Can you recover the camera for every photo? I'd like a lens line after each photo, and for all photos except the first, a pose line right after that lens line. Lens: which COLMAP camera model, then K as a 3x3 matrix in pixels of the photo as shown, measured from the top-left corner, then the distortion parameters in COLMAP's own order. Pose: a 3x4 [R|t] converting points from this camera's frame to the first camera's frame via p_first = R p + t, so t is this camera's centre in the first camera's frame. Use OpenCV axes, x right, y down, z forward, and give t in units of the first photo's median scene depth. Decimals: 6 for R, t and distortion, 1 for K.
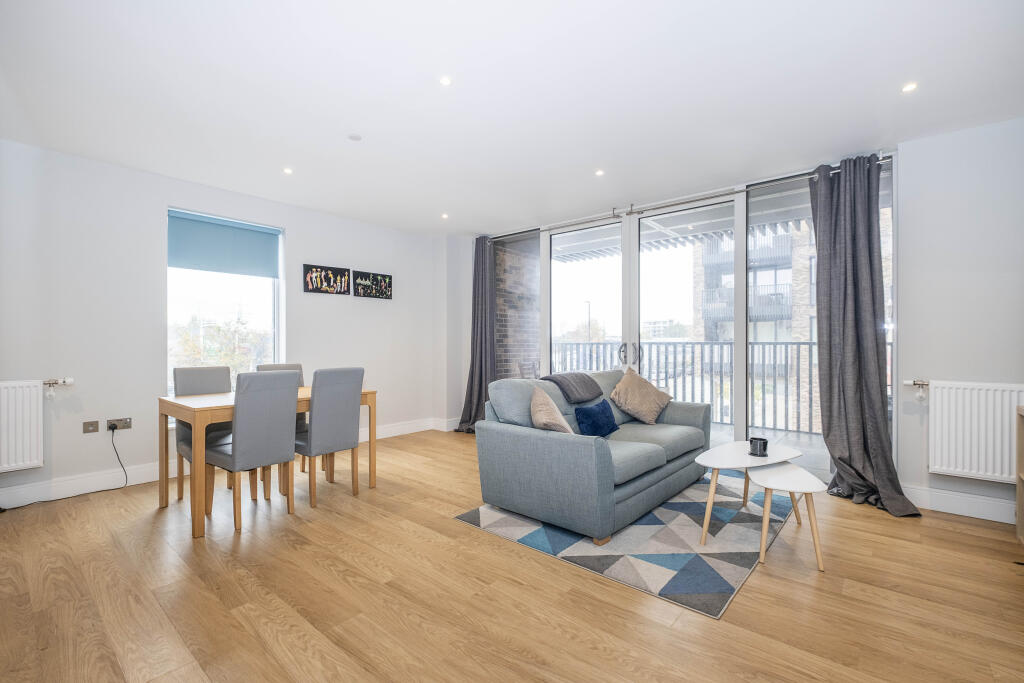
lens RADIAL K [[455.4, 0, 515.2], [0, 455.4, 342.8], [0, 0, 1]] dist [0.000895, 0.000740]
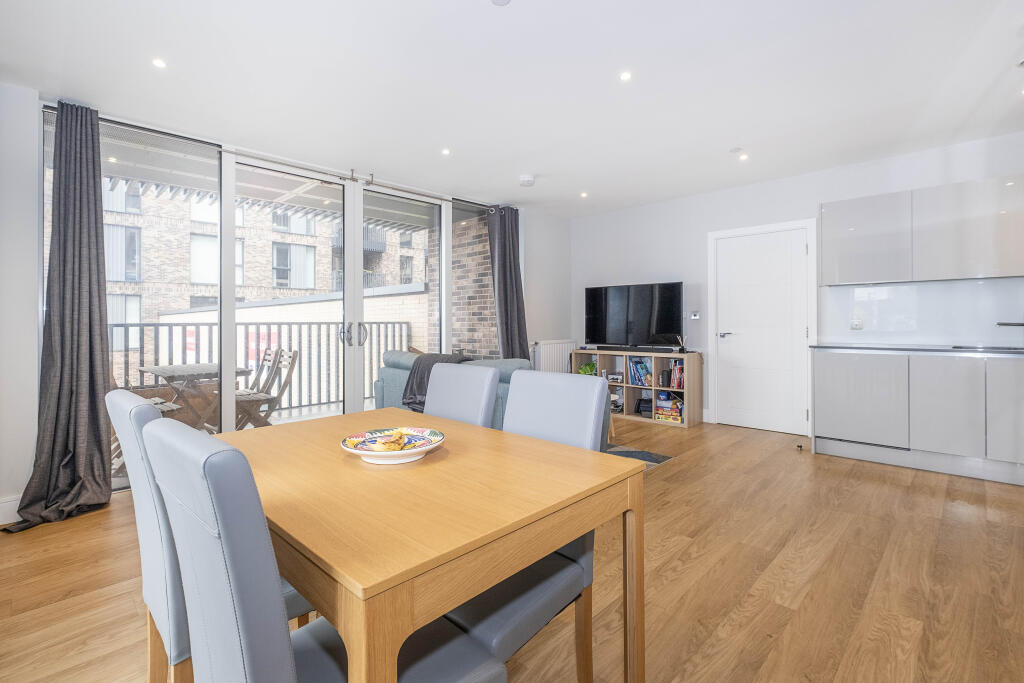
lens RADIAL K [[455.4, 0, 538.7], [0, 455.4, 322.2], [0, 0, 1]] dist [0.000895, 0.000740]
pose [[0.054872, 0.002414, 0.998490, -0.573257], [0.004101, 0.999988, -0.002643, 0.004077], [-0.998485, 0.004240, 0.054862, 0.534525]]
